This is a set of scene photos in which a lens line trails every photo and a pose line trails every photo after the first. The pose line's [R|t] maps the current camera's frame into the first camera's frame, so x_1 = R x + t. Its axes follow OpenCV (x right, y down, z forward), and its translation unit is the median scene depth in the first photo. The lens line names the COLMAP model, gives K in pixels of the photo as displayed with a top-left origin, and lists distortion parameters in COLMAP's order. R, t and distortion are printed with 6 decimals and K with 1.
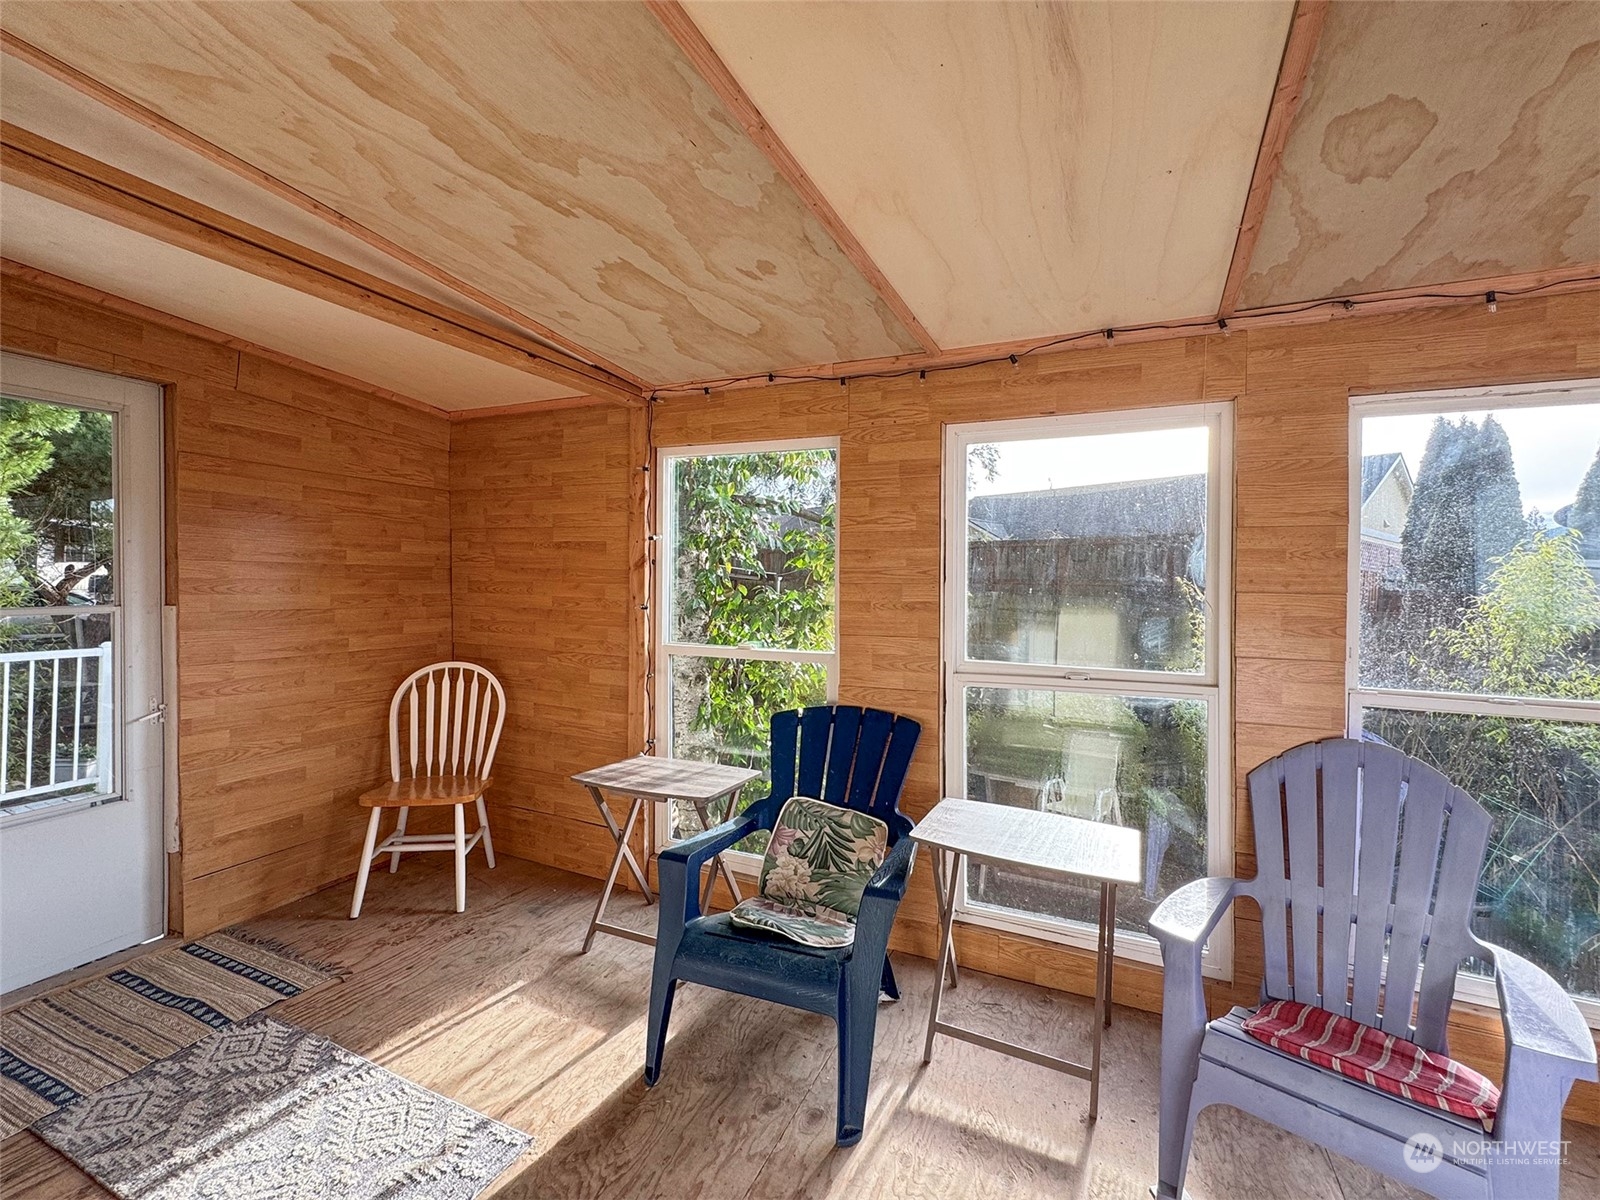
lens RADIAL K [[688.3, 0, 804.6], [0, 688.3, 584.2], [0, 0, 1]] dist [0.000256, -0.000131]
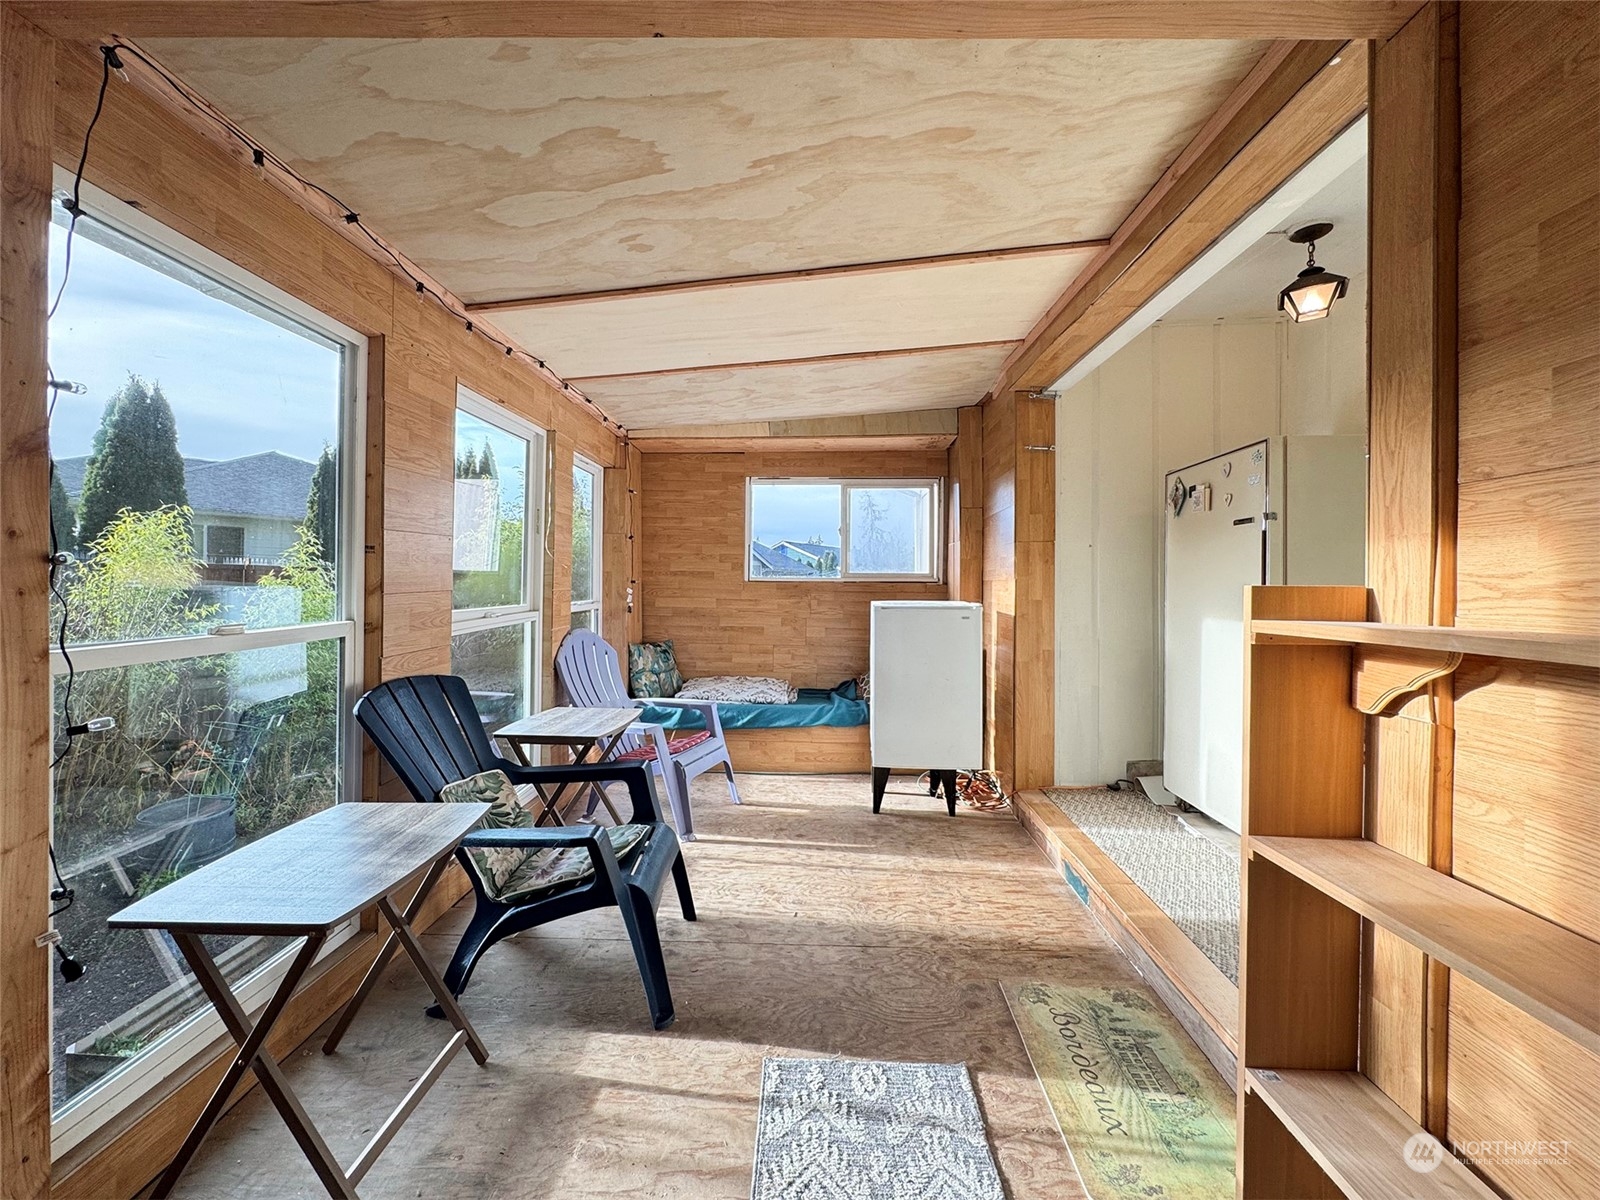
lens RADIAL K [[662.6, 0, 799.3], [0, 662.6, 588.8], [0, 0, 1]] dist [-0.000900, -0.000036]
pose [[-0.391038, -0.034230, 0.919738, -0.869535], [-0.012511, 0.999414, 0.031876, 0.038267], [-0.920290, 0.000958, -0.391237, 0.889978]]
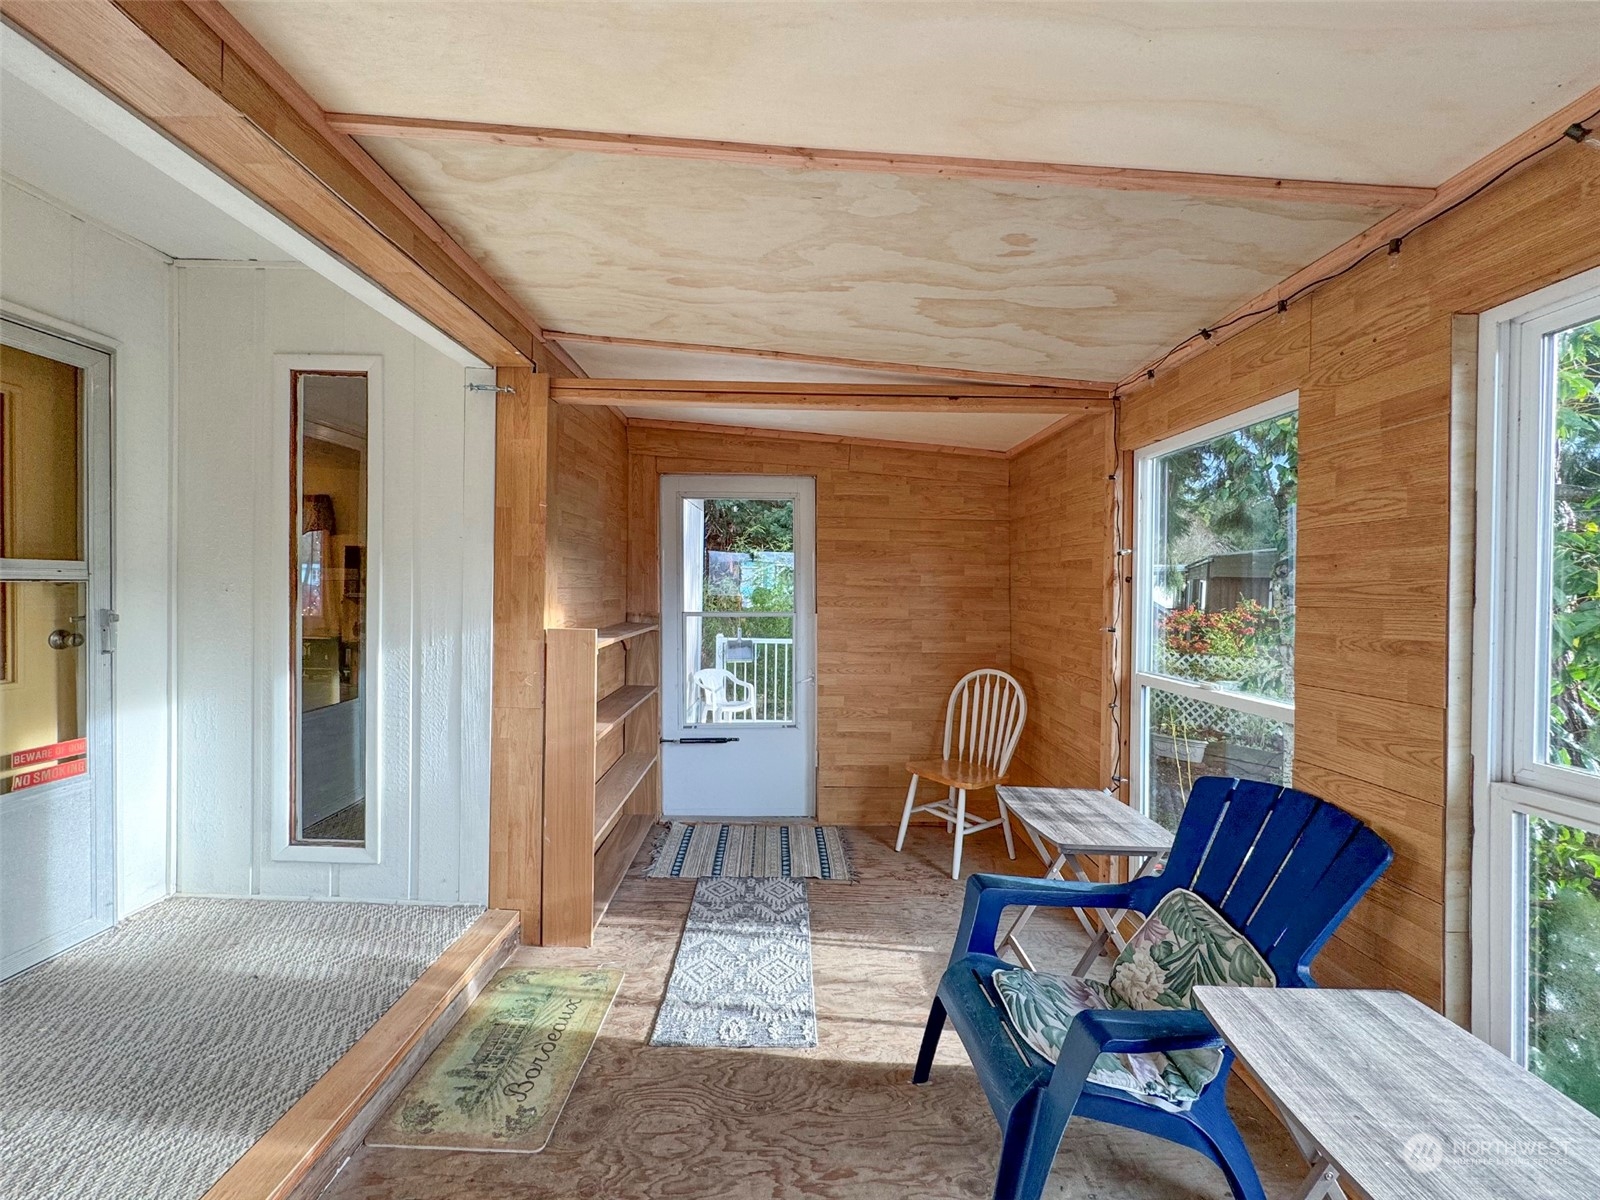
lens RADIAL K [[653.3, 0, 799.0], [0, 653.3, 603.3], [0, 0, 1]] dist [-0.000202, -0.000040]
pose [[0.430268, 0.012434, -0.902615, 0.432231], [-0.011902, 0.999896, 0.008101, -0.004088], [0.902623, 0.007258, 0.430372, 0.300691]]
